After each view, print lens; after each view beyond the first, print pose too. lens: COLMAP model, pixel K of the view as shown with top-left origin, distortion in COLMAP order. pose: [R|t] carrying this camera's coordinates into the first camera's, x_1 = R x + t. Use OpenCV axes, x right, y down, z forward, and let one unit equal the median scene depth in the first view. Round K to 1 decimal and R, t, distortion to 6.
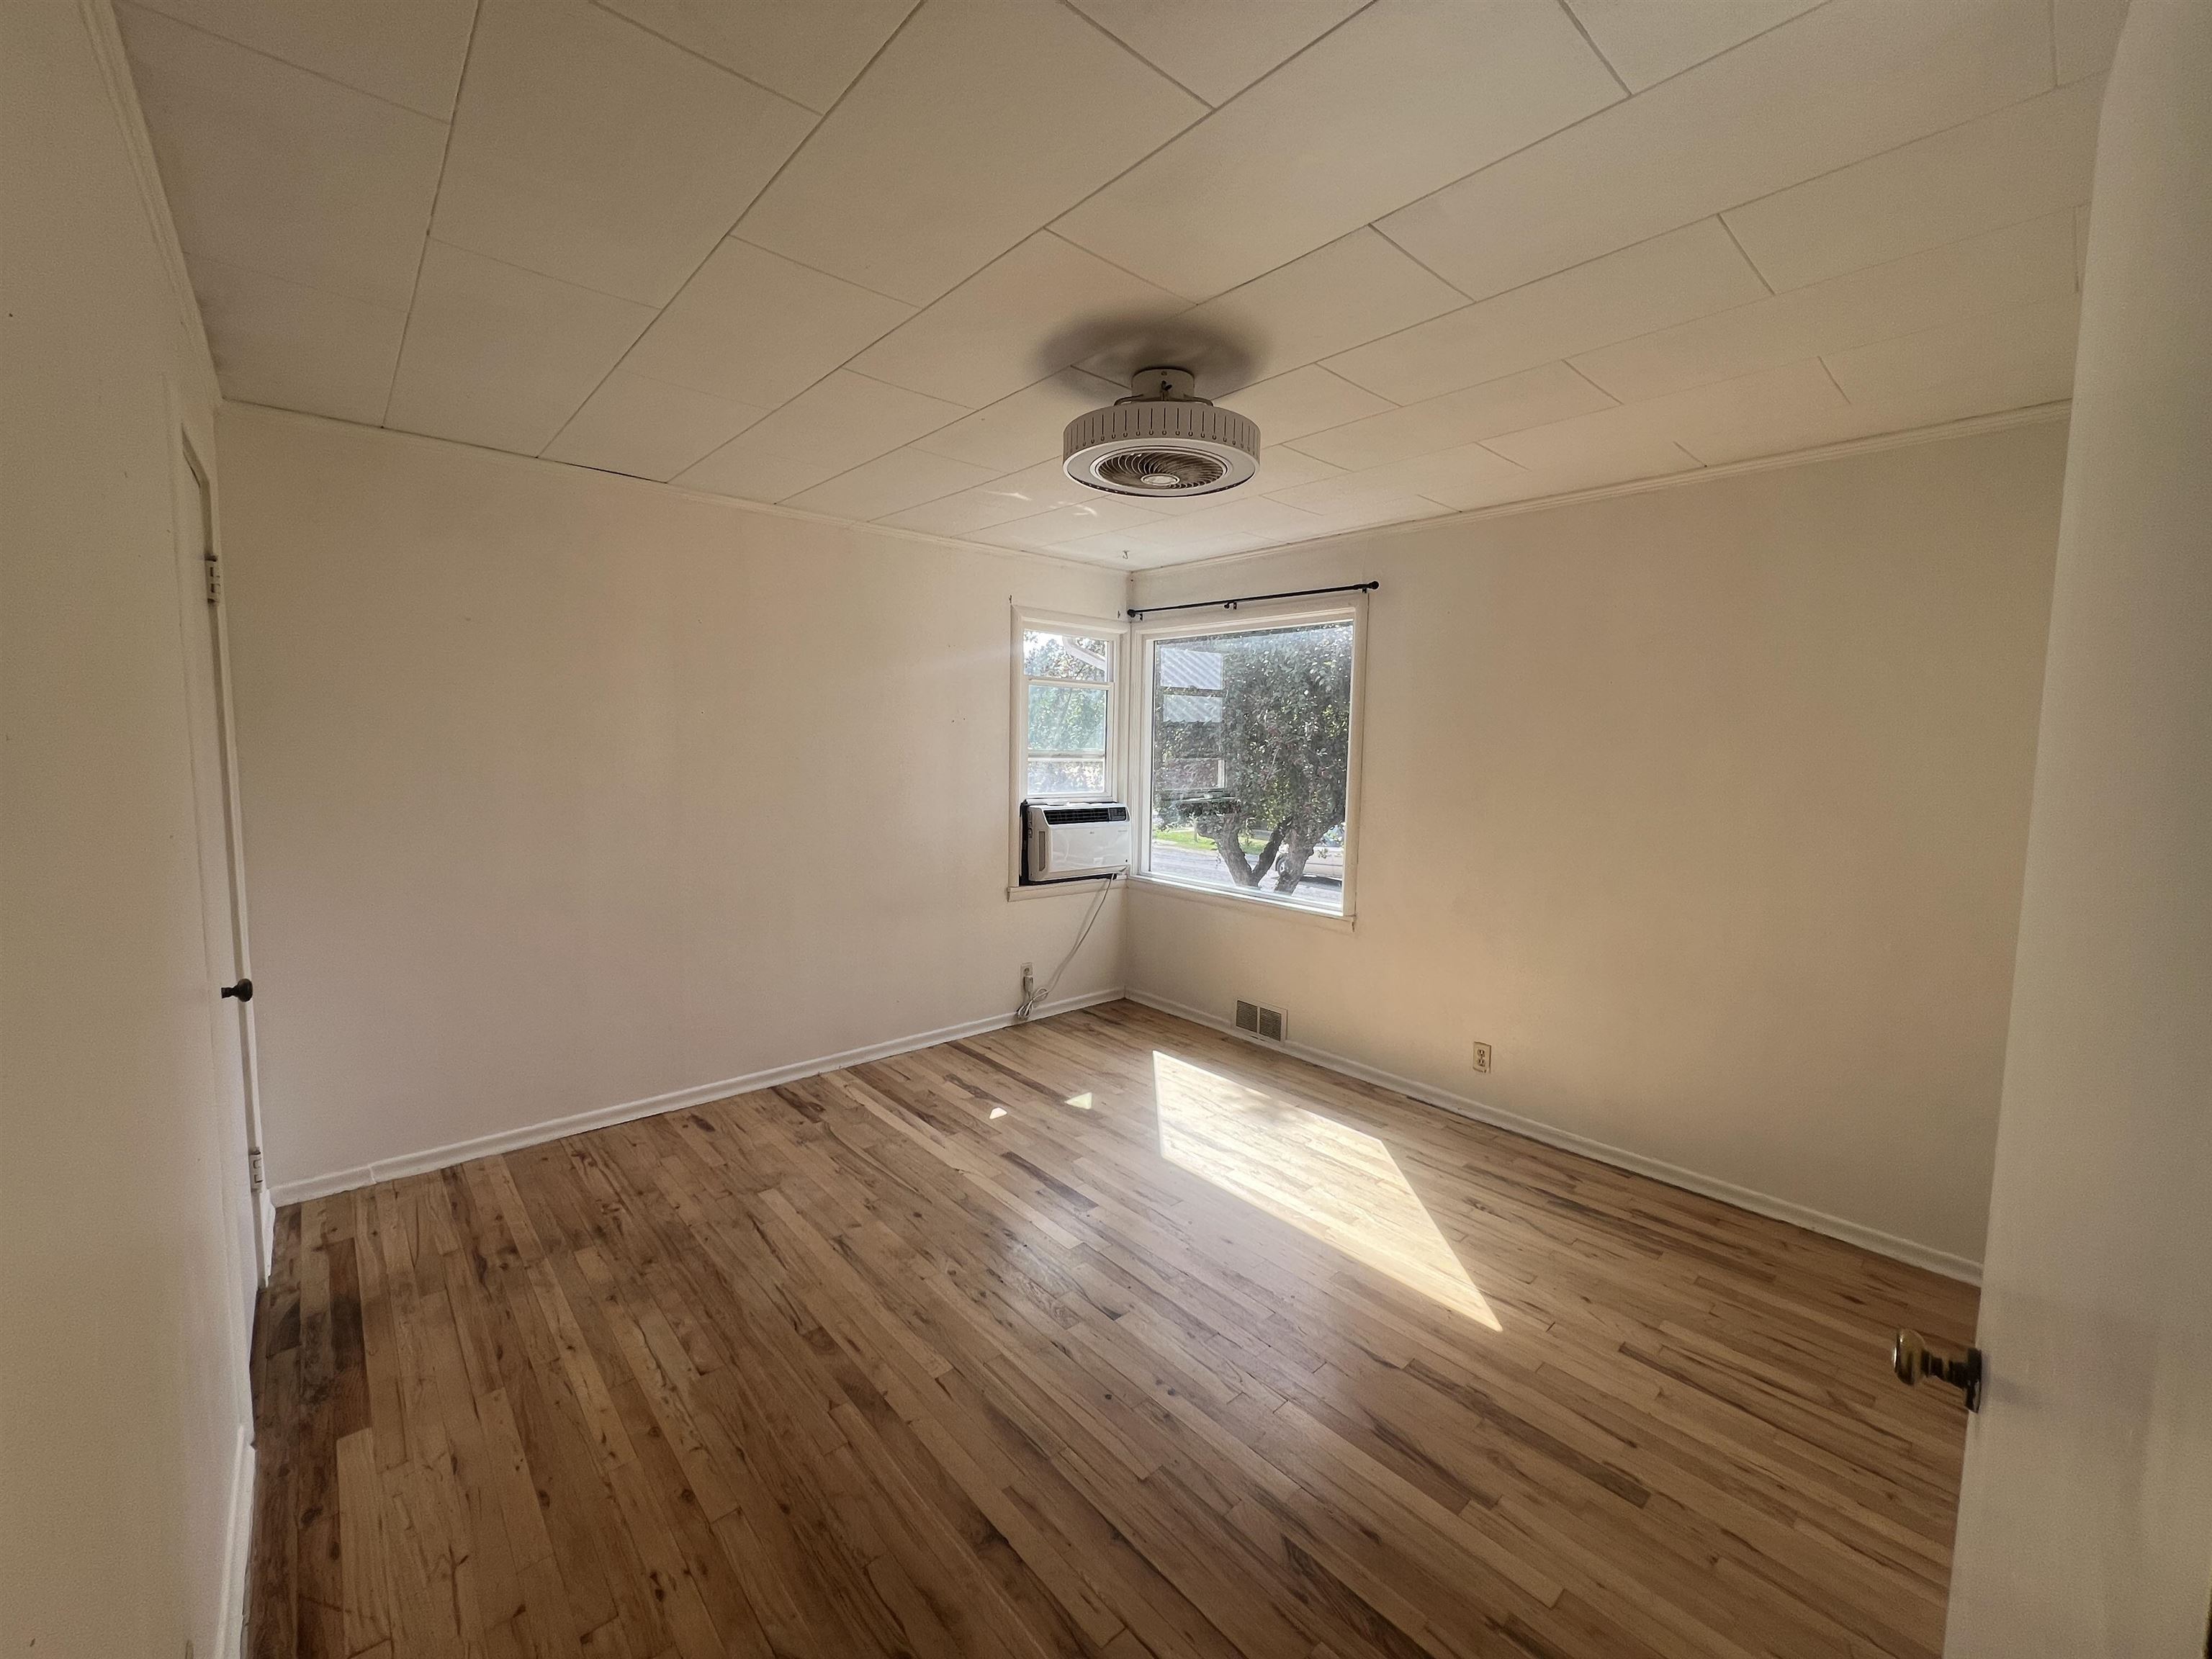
lens RADIAL K [[883.2, 0, 1104.6], [0, 883.2, 823.5], [0, 0, 1]] dist [-0.001010, 0.000476]
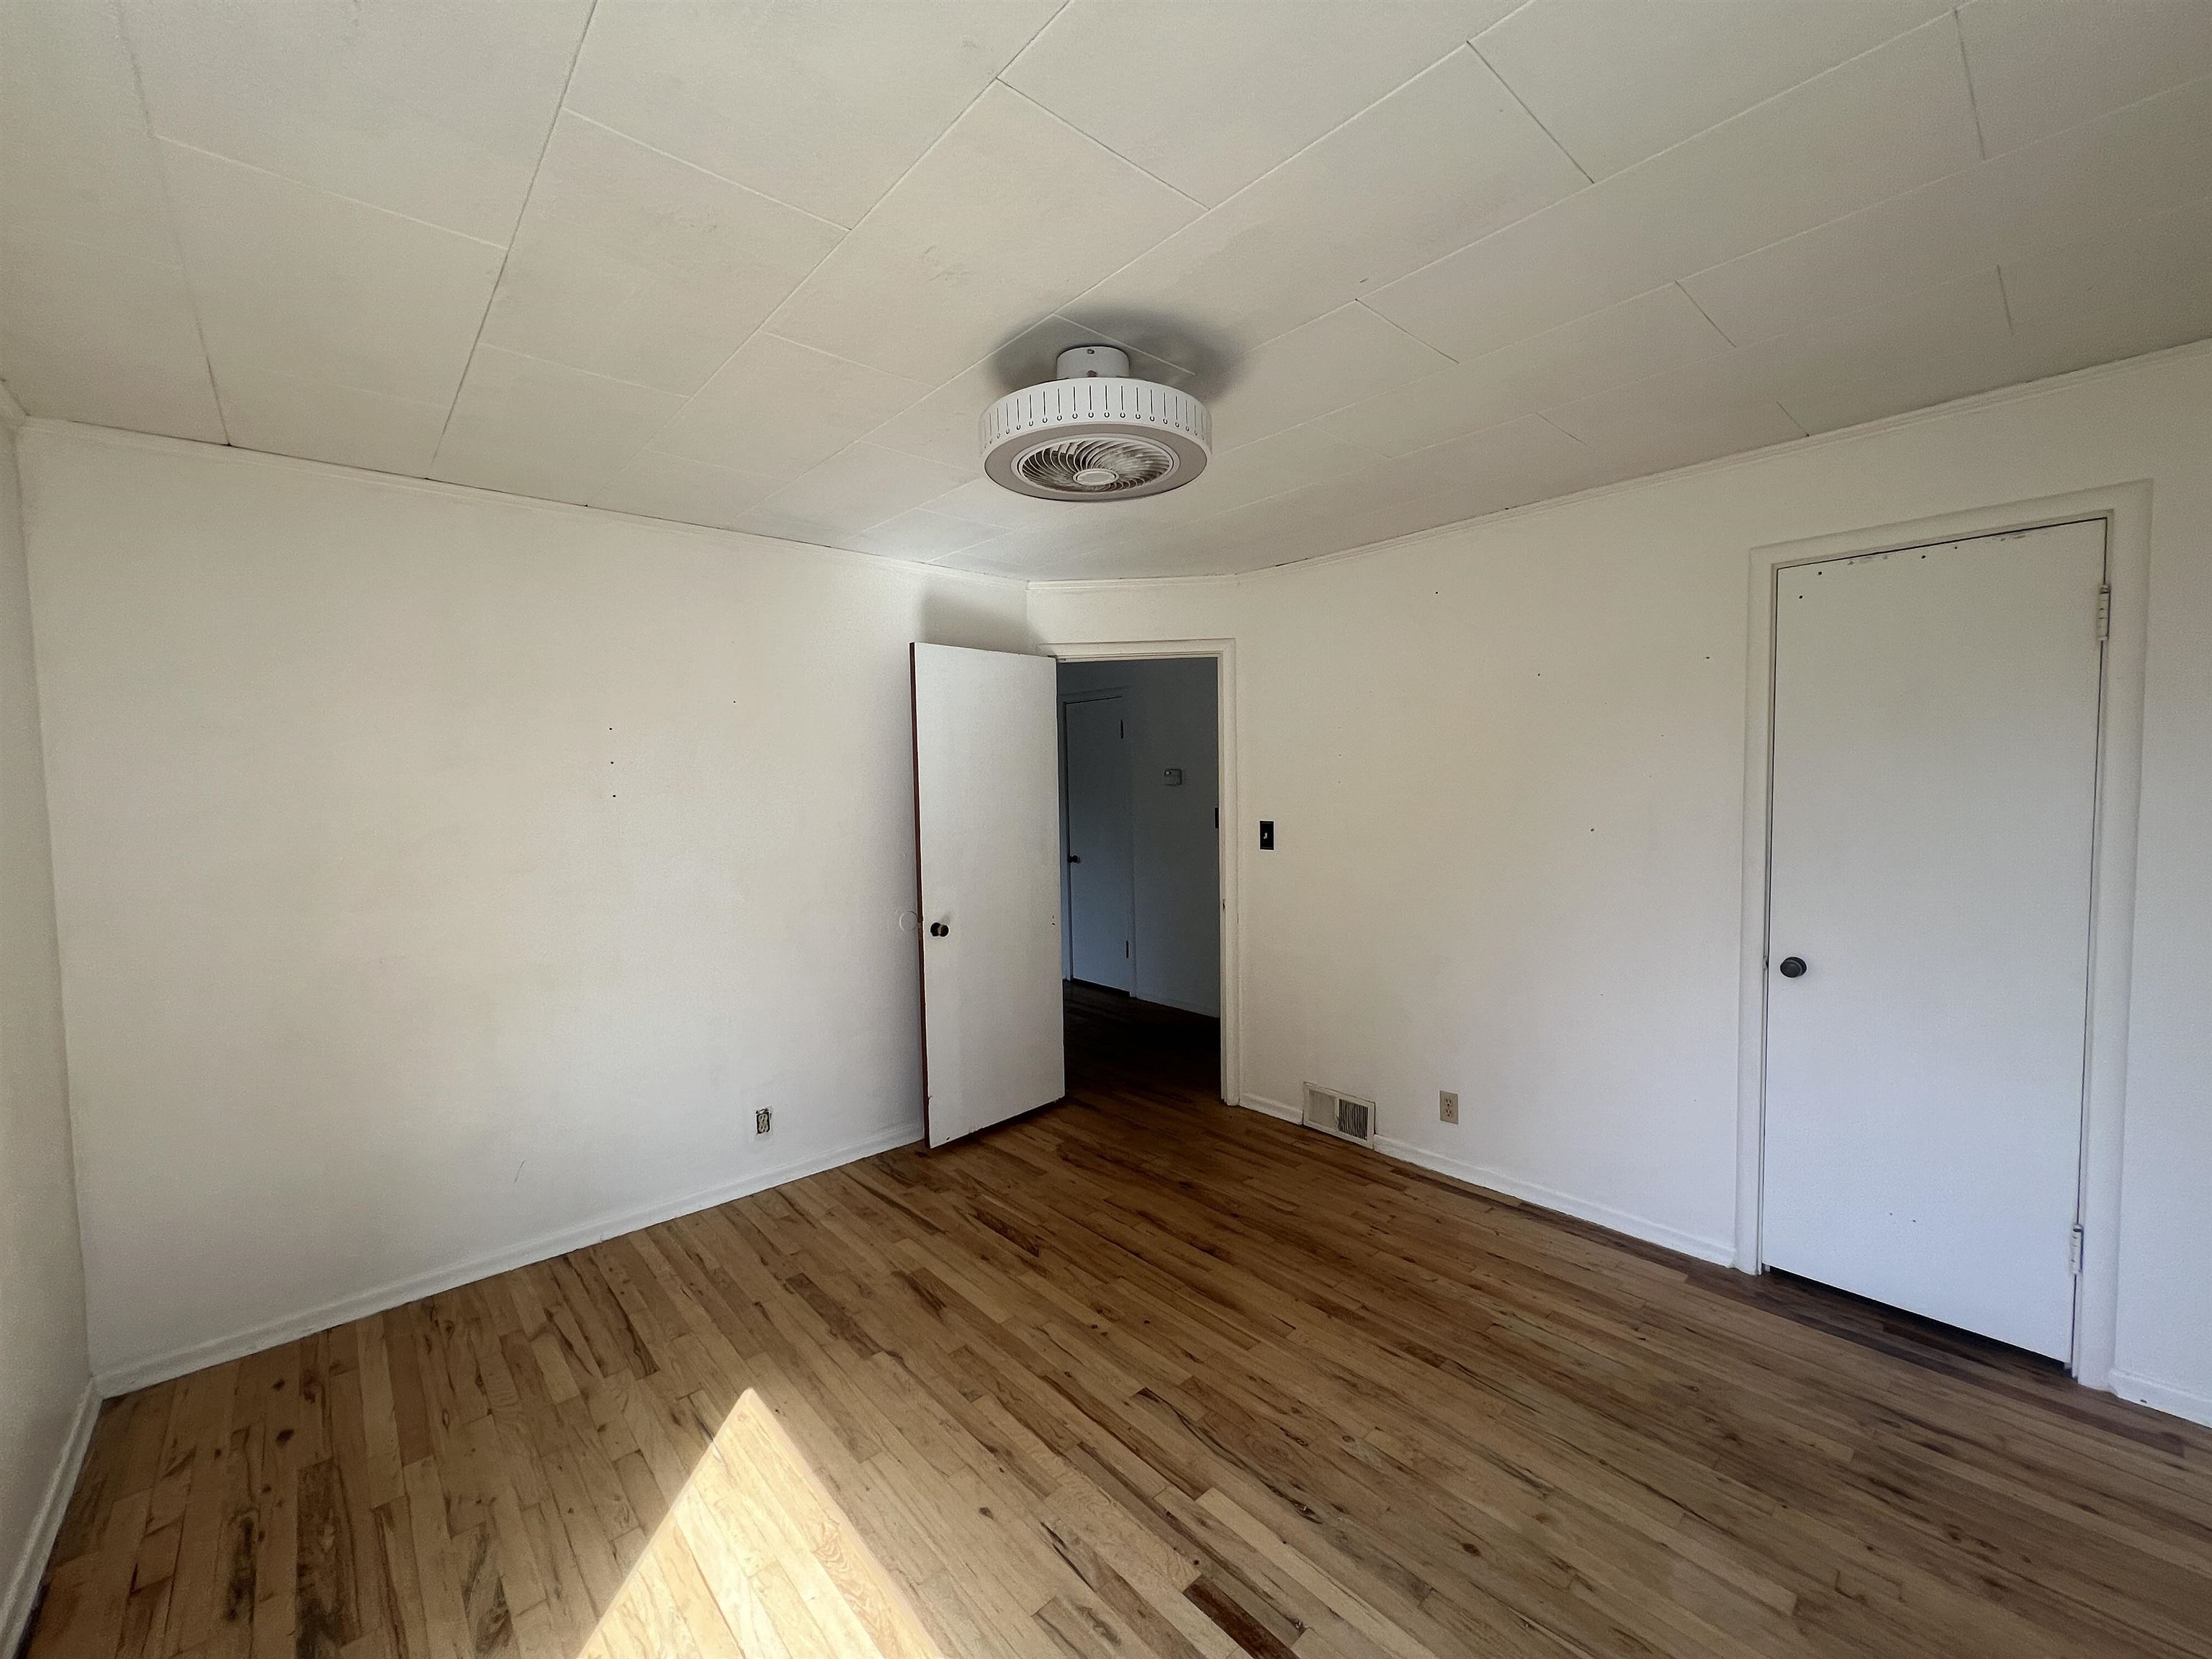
lens RADIAL K [[883.2, 0, 1107.3], [0, 883.2, 827.3], [0, 0, 1]] dist [-0.001010, 0.000476]
pose [[-0.999999, 0.001283, 0.000354, 0.049772], [0.001322, 0.988772, 0.149424, -0.175981], [-0.000158, 0.149424, -0.988773, 1.800770]]
